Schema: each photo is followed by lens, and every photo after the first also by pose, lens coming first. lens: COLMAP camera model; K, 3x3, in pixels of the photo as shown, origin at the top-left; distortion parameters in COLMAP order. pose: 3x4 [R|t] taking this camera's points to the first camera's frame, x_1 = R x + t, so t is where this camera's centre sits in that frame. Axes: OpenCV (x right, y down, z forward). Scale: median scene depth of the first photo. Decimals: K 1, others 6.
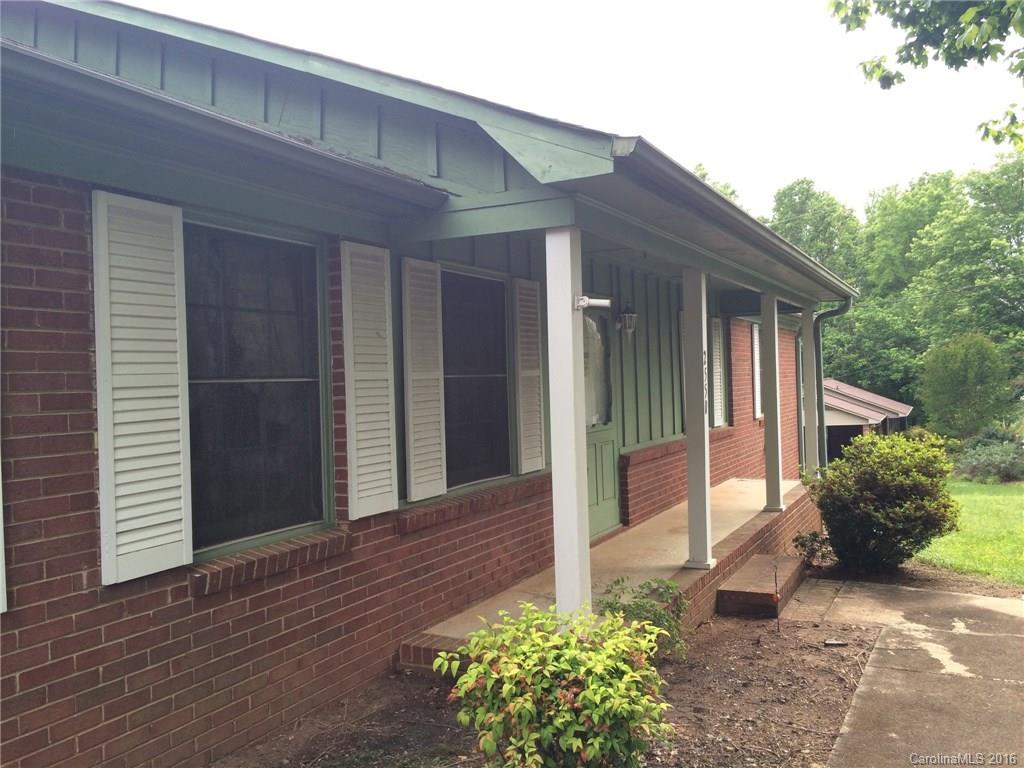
lens RADIAL K [[875.1, 0, 512.0], [0, 875.1, 384.0], [0, 0, 1]] dist [0.038411, 0.003393]
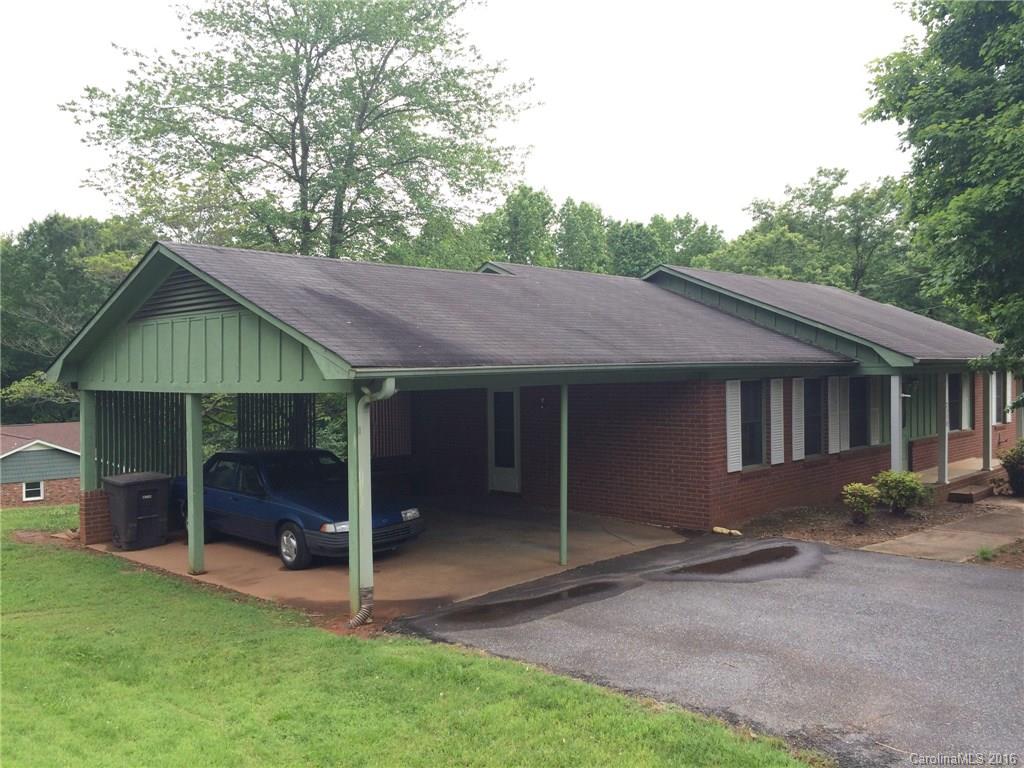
lens RADIAL K [[875.1, 0, 512.0], [0, 875.1, 384.0], [0, 0, 1]] dist [0.038411, 0.003393]
pose [[0.958759, 0.023661, -0.283232, -0.329696], [-0.018487, 0.999610, 0.020929, -0.145204], [0.283617, -0.014830, 0.958823, -2.237218]]
